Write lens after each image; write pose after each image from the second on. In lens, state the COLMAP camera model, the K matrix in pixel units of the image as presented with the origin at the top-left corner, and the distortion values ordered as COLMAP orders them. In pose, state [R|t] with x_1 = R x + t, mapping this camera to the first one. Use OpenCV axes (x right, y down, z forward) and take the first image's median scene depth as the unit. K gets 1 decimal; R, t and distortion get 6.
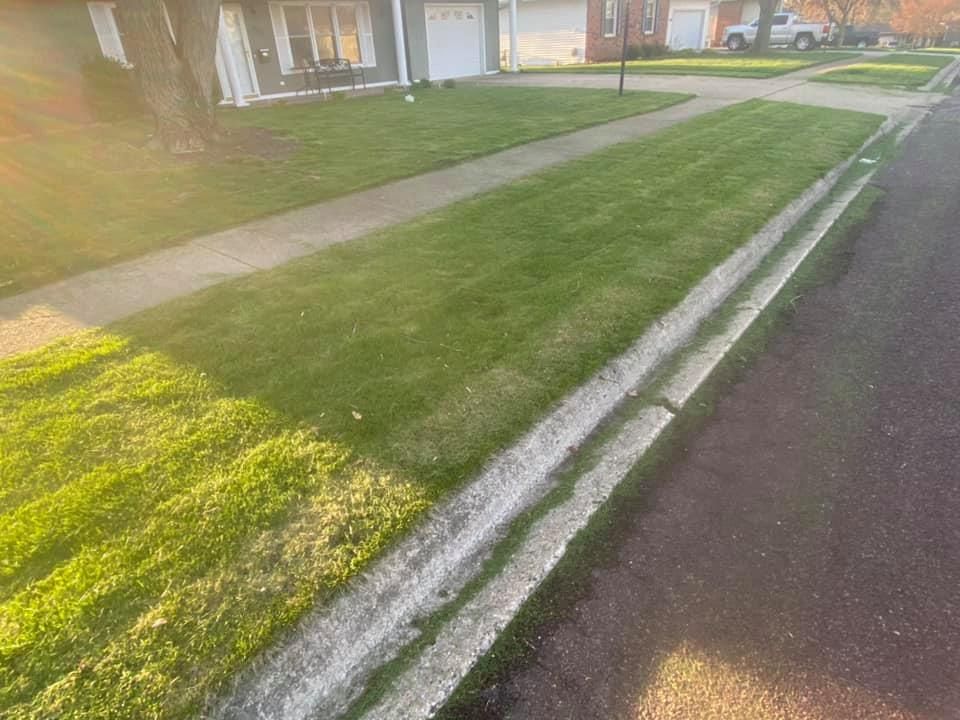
lens RADIAL K [[565.7, 0, 483.9], [0, 565.7, 360.3], [0, 0, 1]] dist [-0.002584, -0.003443]
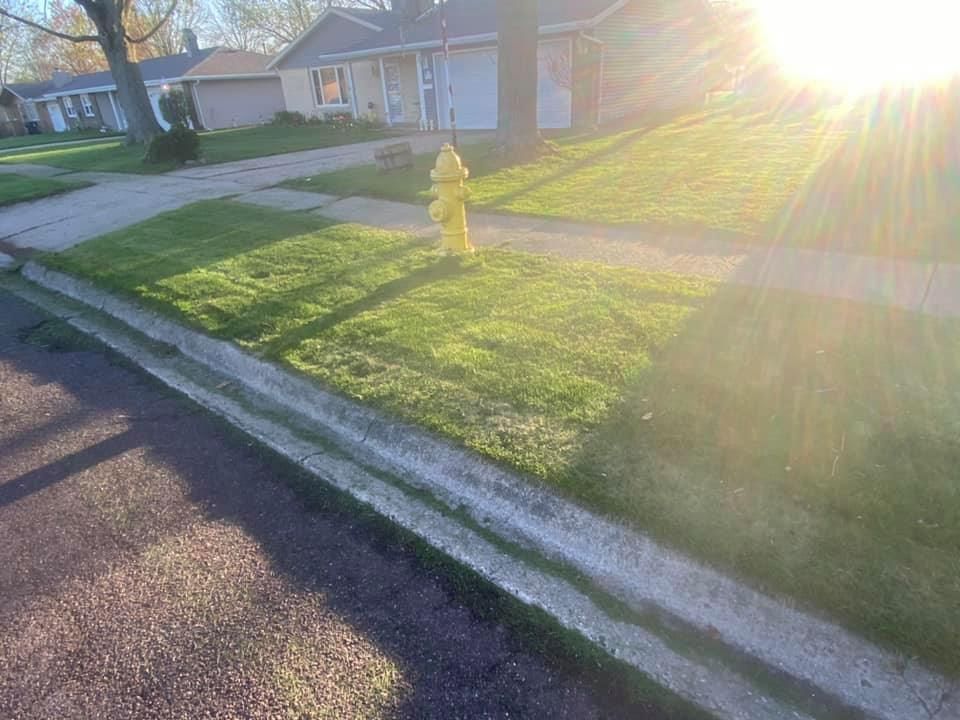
lens RADIAL K [[565.7, 0, 482.1], [0, 565.7, 360.0], [0, 0, 1]] dist [-0.002584, -0.003443]
pose [[-0.045723, 0.474427, -0.879106, 0.800900], [-0.433152, 0.783579, 0.445403, -0.386321], [0.900161, 0.401152, 0.169671, 0.599124]]
